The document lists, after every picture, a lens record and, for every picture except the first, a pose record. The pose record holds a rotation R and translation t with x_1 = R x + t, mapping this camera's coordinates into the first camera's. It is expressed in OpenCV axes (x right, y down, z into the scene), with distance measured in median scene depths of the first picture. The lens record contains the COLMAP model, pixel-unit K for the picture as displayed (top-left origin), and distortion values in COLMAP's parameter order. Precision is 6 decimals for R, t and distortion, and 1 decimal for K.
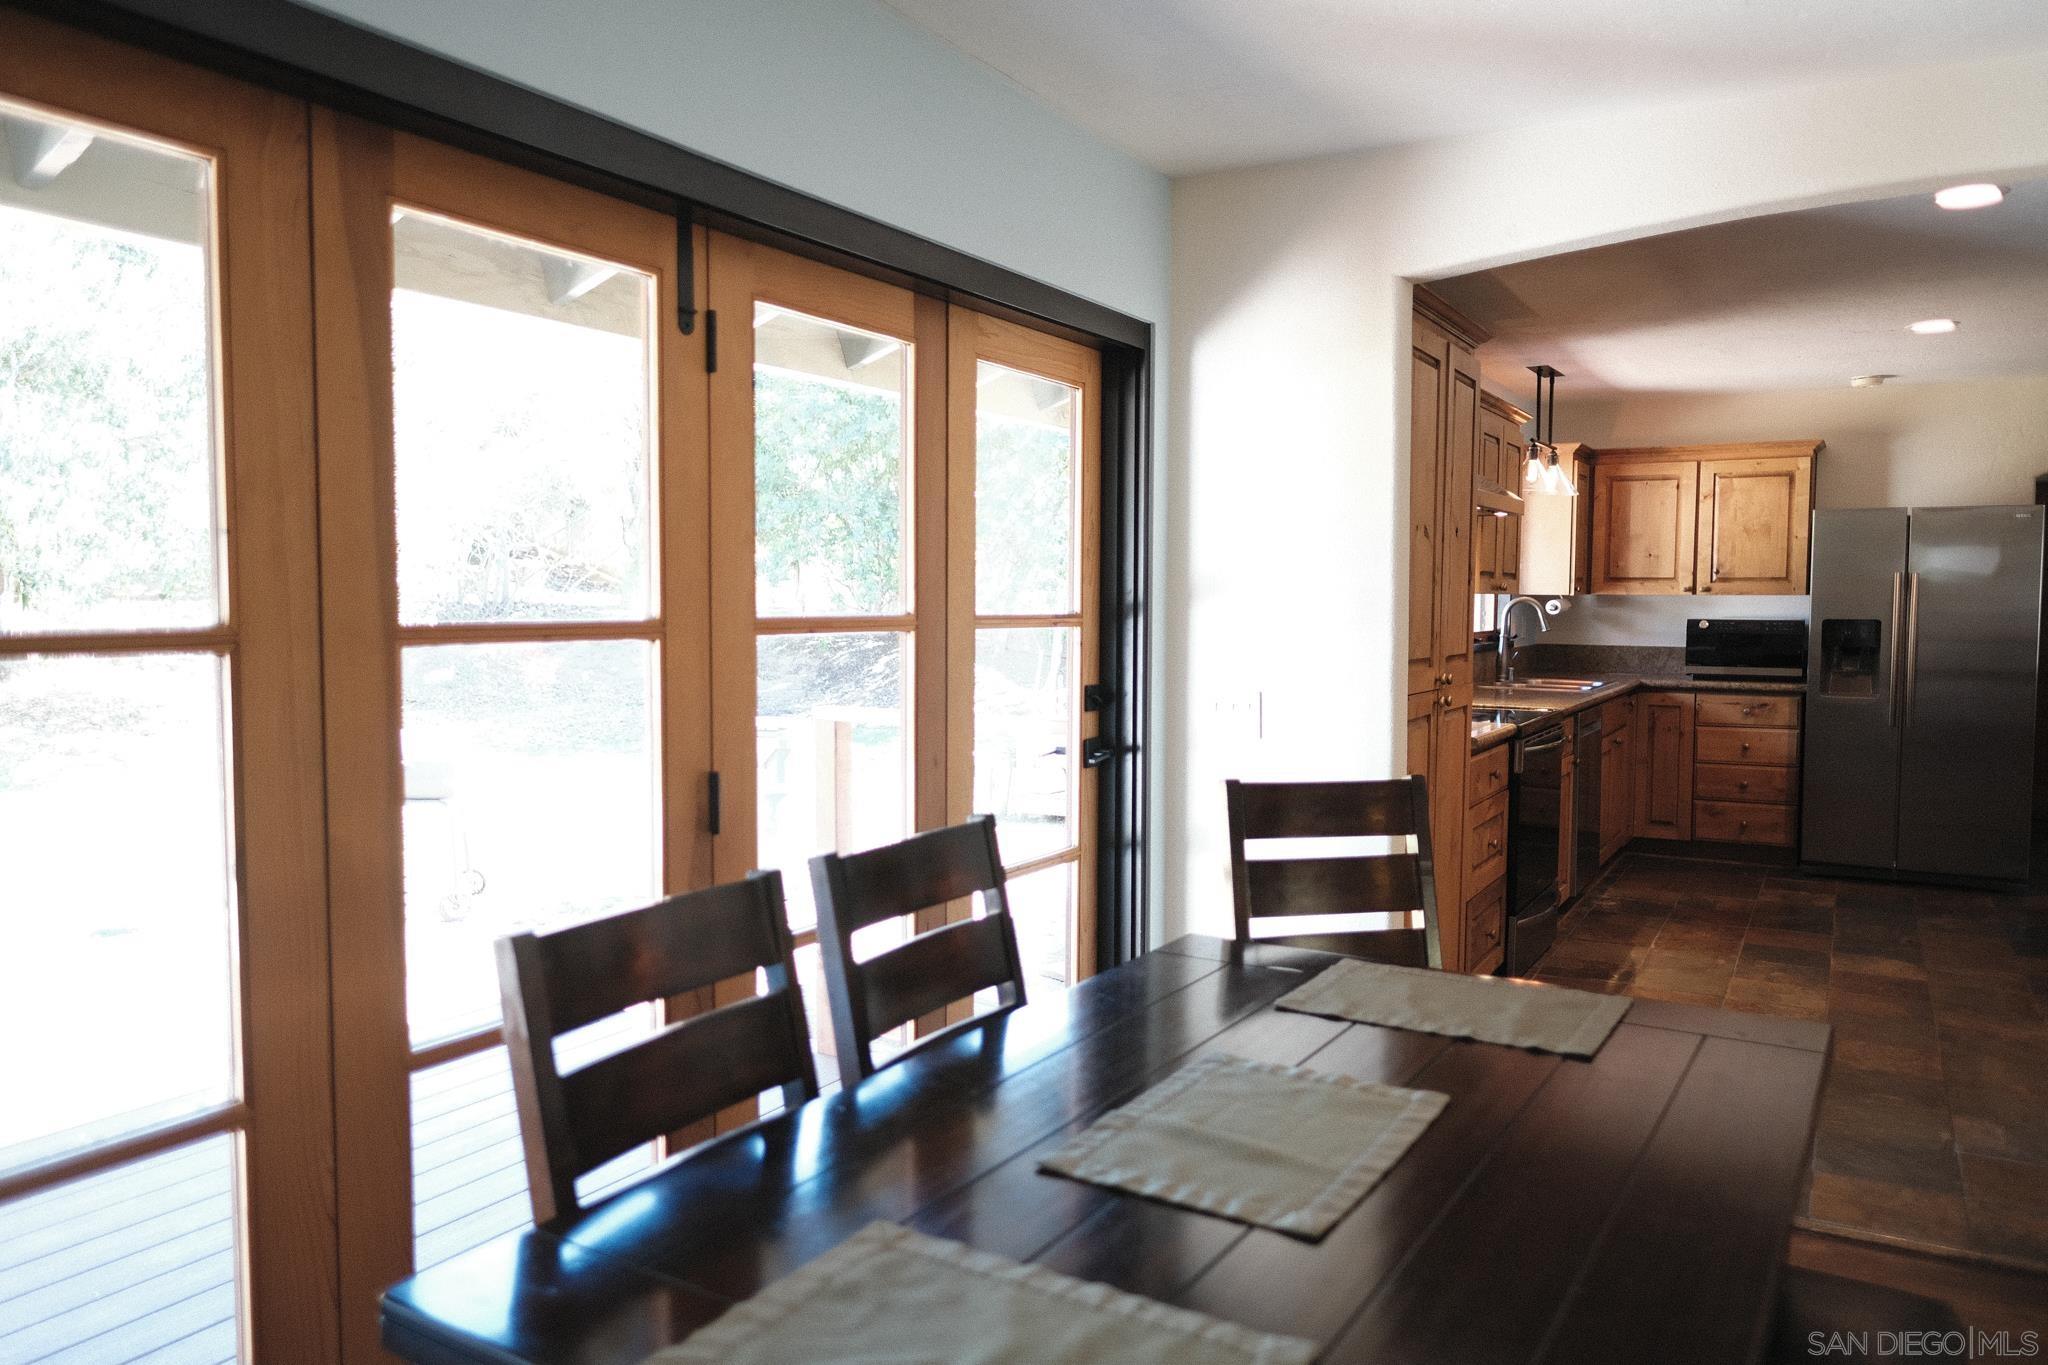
lens RADIAL K [[1460.0, 0, 1024.4], [0, 1460.0, 682.8], [0, 0, 1]] dist [-0.002899, 0.001132]
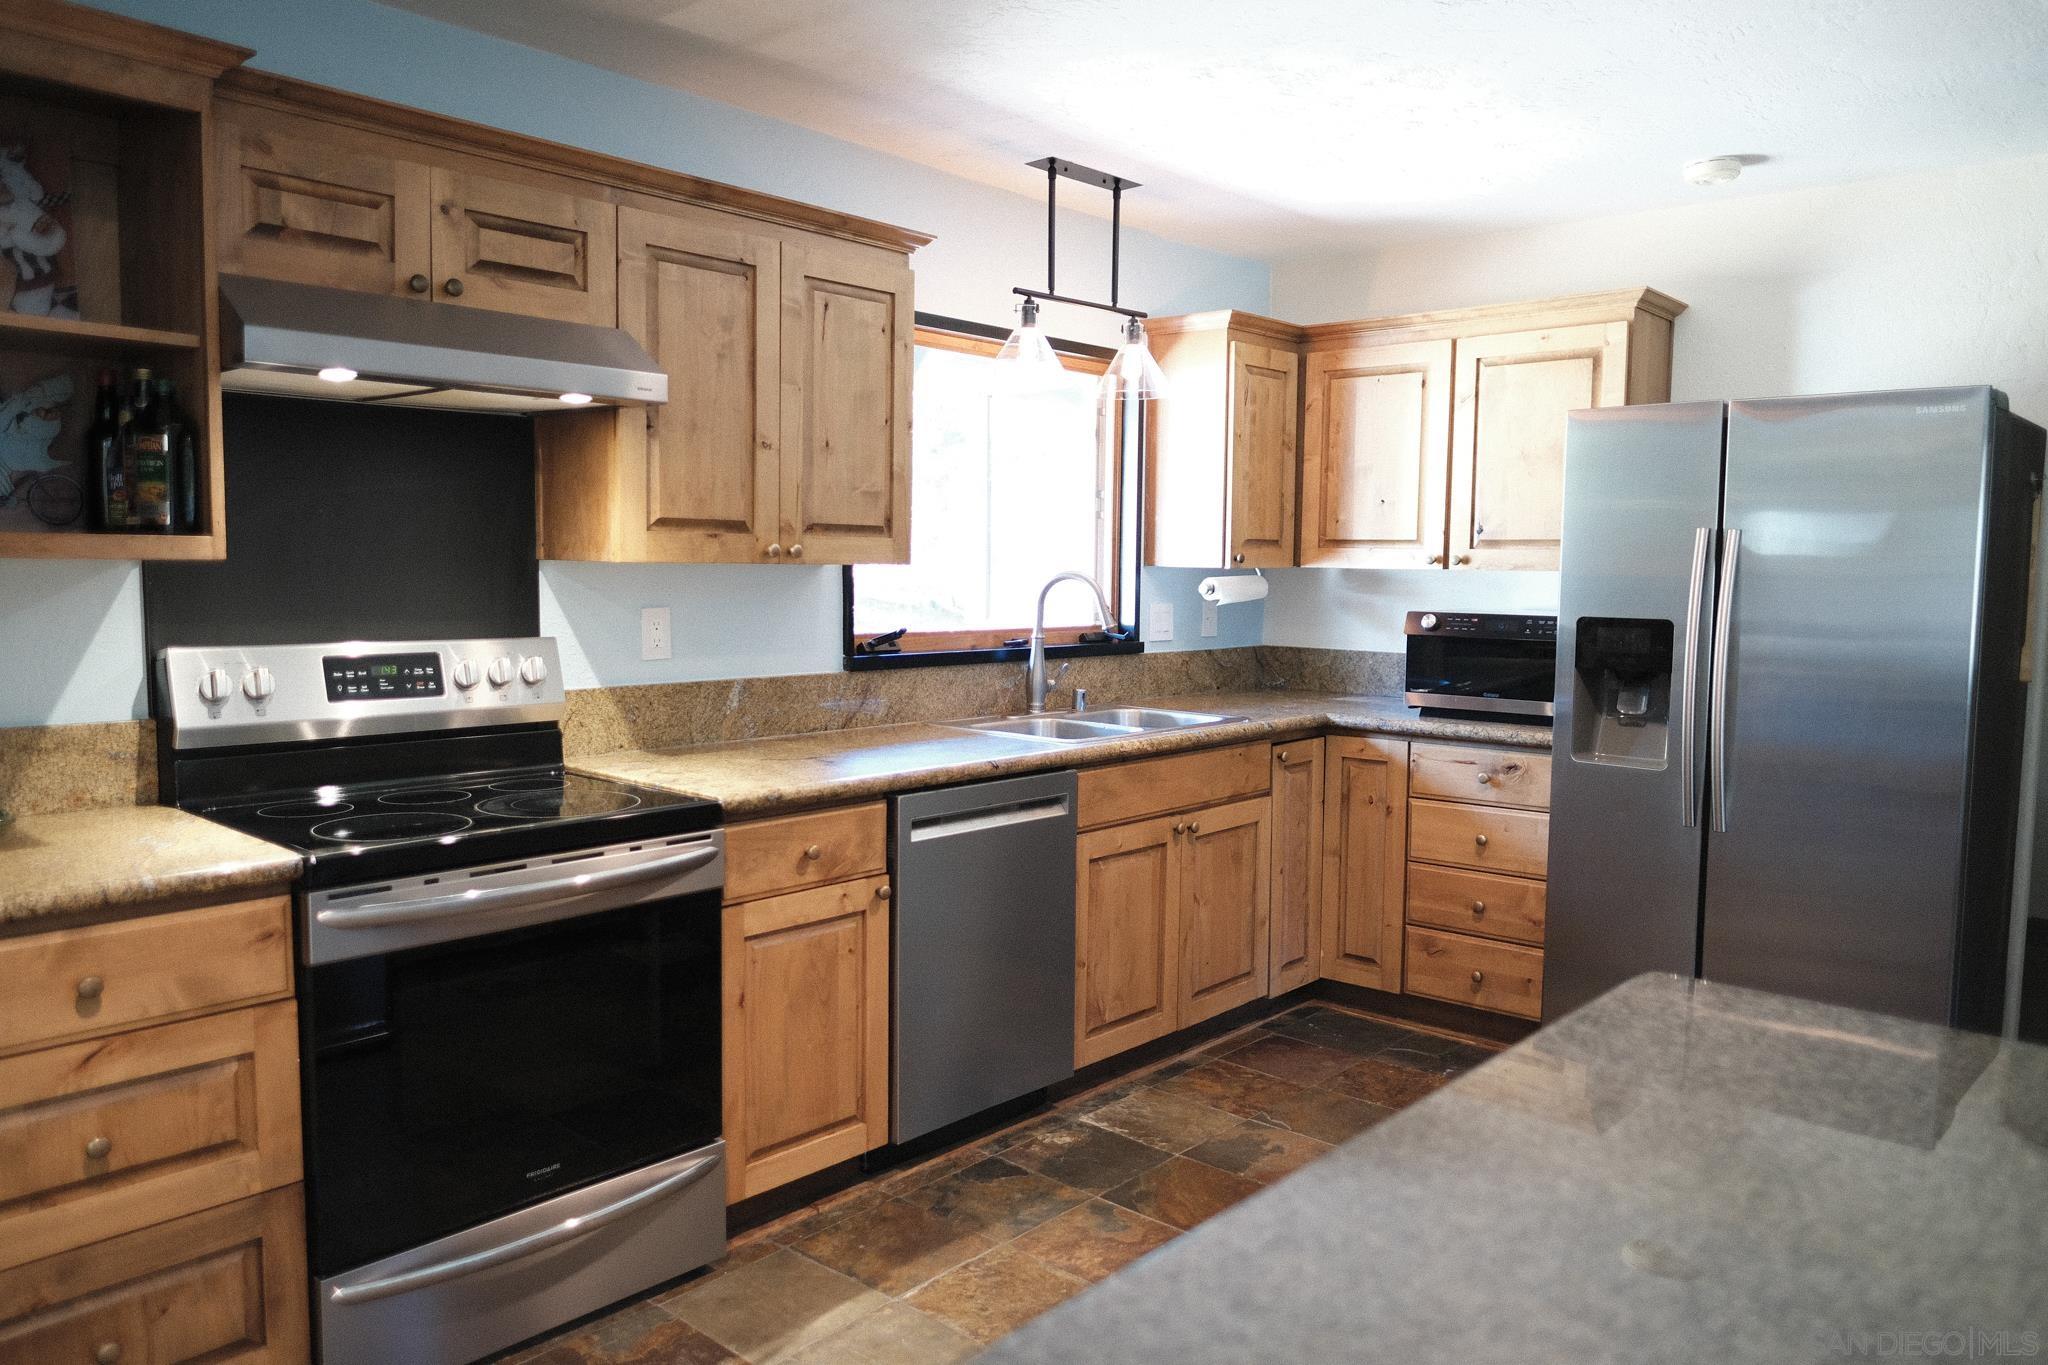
lens RADIAL K [[1460.0, 0, 1022.6], [0, 1460.0, 682.7], [0, 0, 1]] dist [-0.002899, 0.001132]
pose [[0.978902, 0.022182, -0.203122, 0.425641], [-0.018203, 0.999605, 0.021434, -0.025119], [0.203517, -0.017284, 0.978919, 0.405321]]
